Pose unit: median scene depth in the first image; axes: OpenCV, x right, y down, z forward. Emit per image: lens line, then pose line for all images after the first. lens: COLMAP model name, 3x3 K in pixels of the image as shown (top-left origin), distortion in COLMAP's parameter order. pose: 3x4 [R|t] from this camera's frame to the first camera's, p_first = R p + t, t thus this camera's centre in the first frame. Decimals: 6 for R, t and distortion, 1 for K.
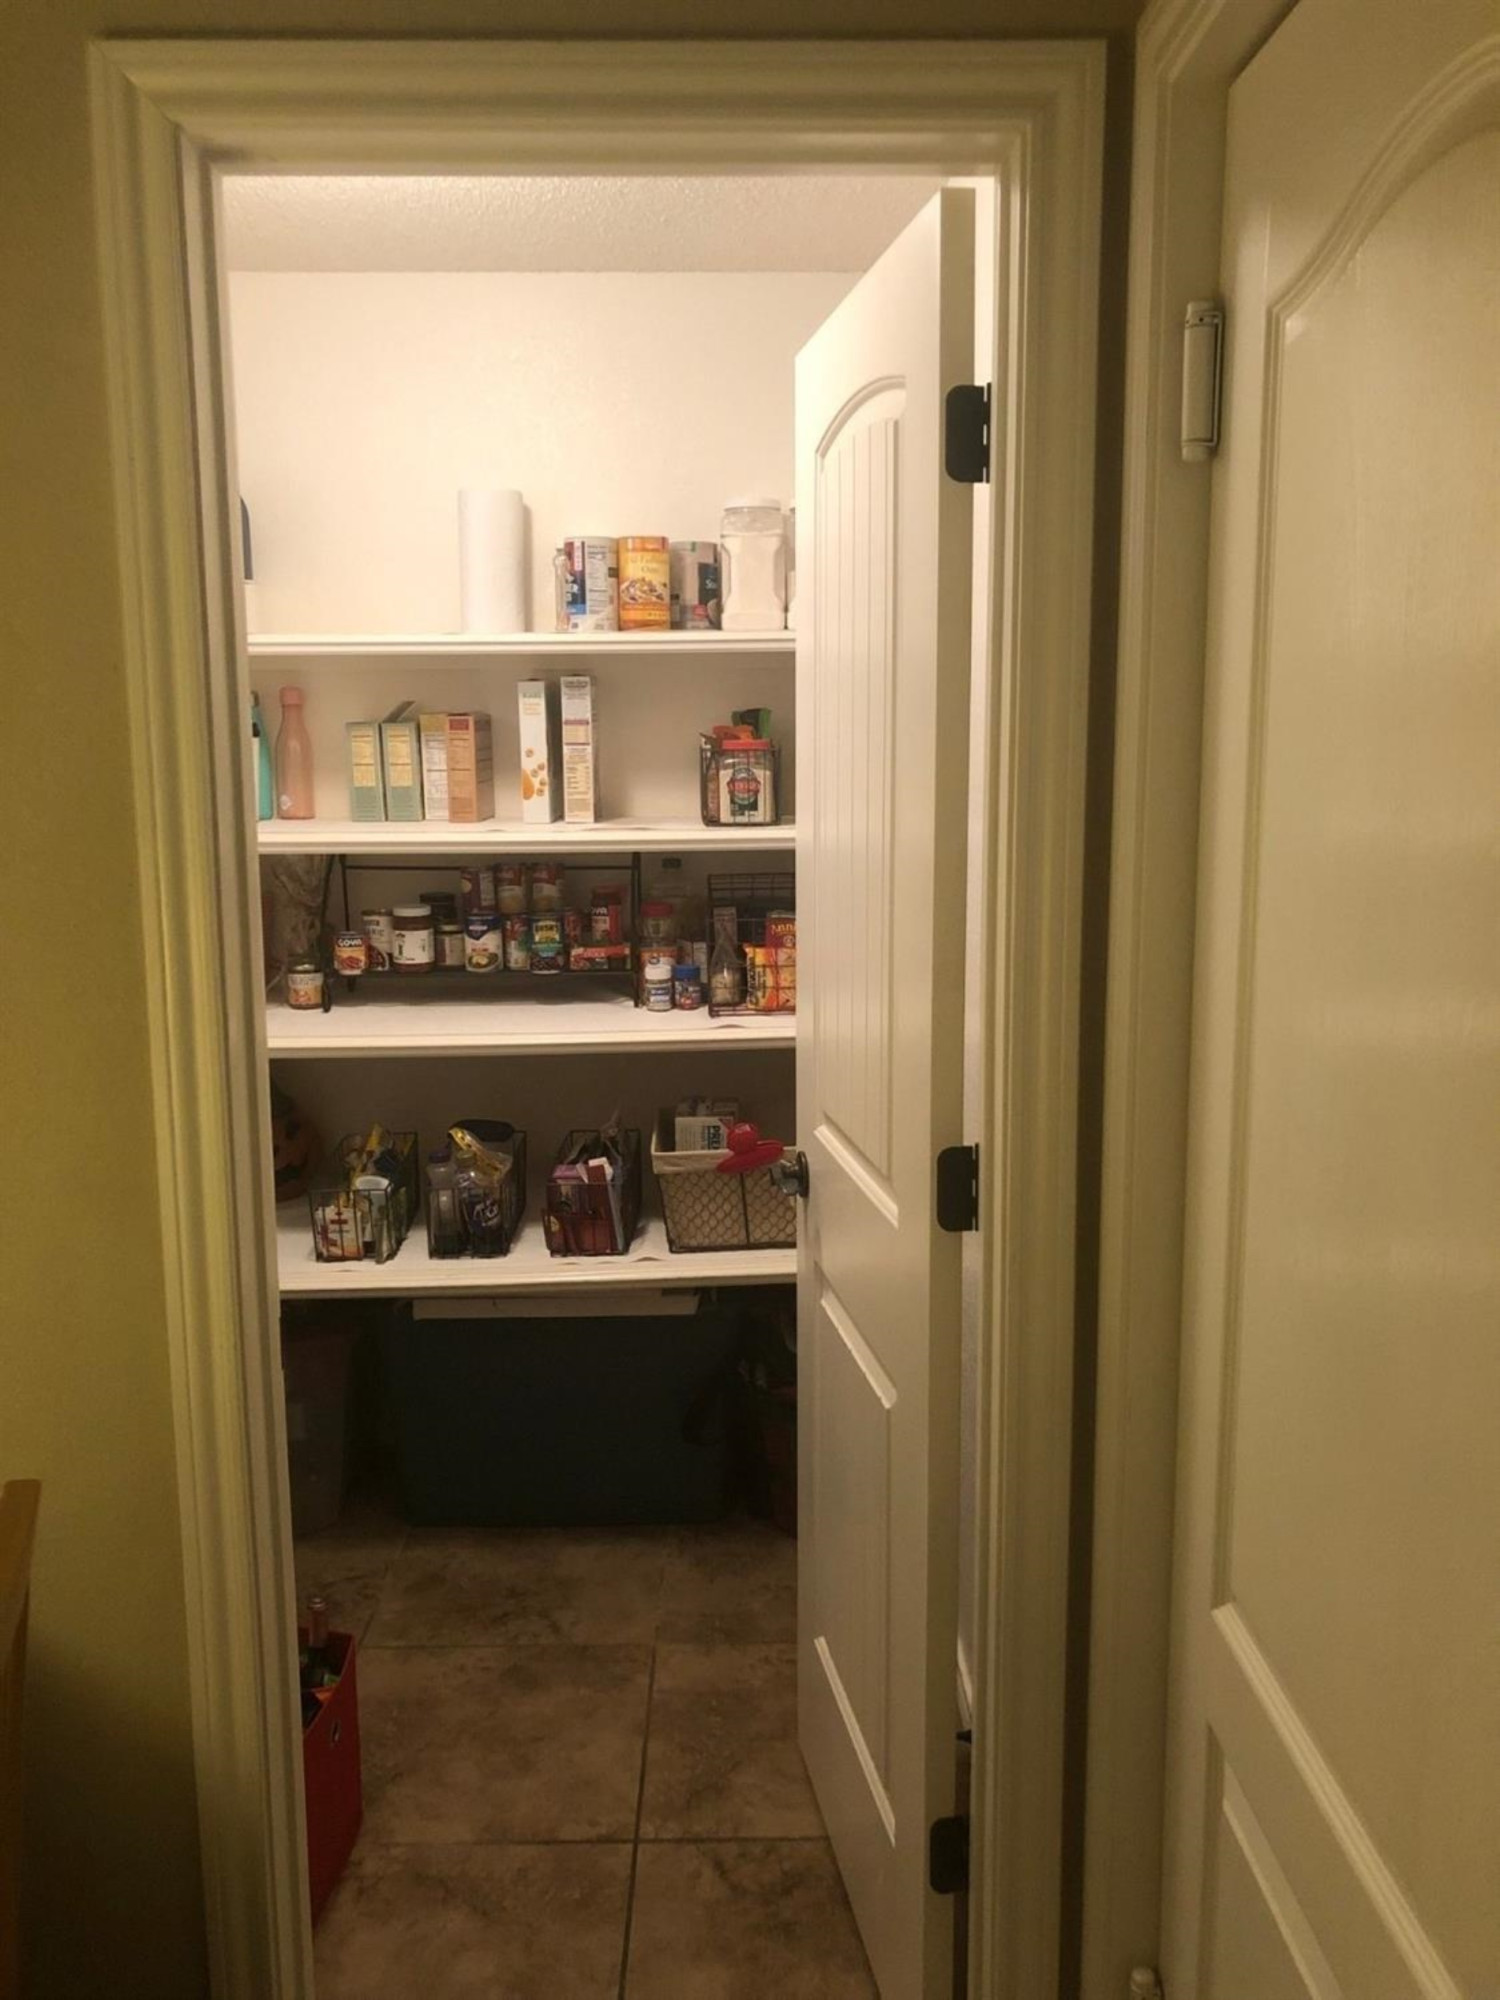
lens RADIAL K [[1666.4, 0, 756.7], [0, 1666.4, 992.8], [0, 0, 1]] dist [-0.011659, -0.015790]
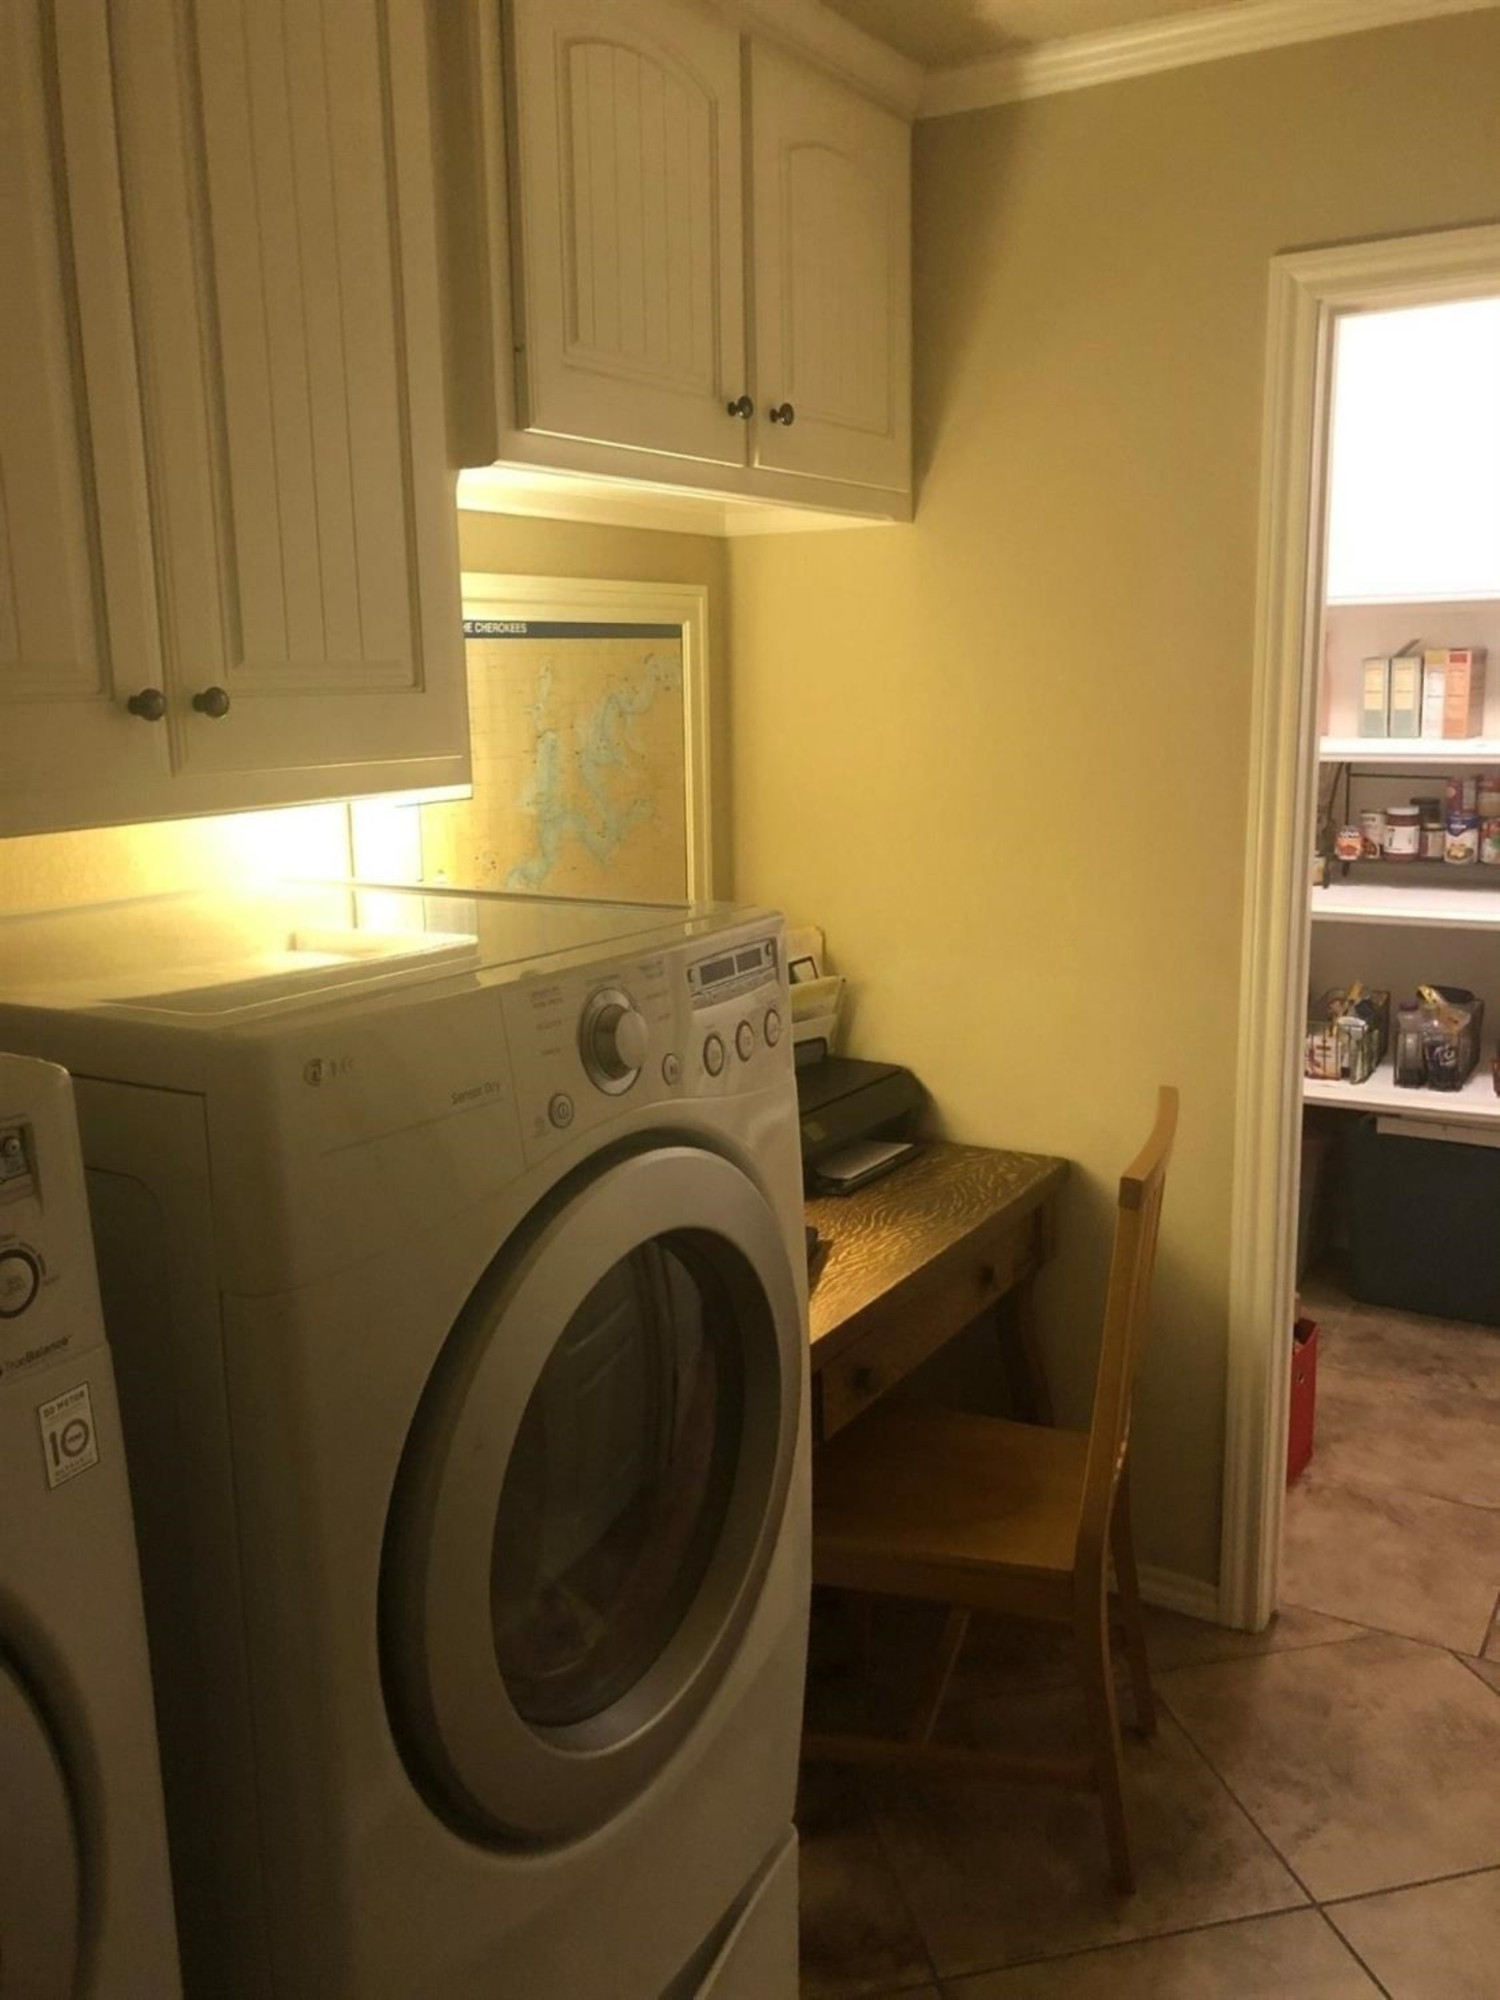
lens RADIAL K [[1666.4, 0, 762.6], [0, 1666.4, 1006.4], [0, 0, 1]] dist [-0.011659, -0.015790]
pose [[0.849185, 0.090682, -0.520251, 0.046488], [-0.066305, 0.995659, 0.065319, 0.048418], [0.523916, -0.020973, 0.851511, -0.316088]]
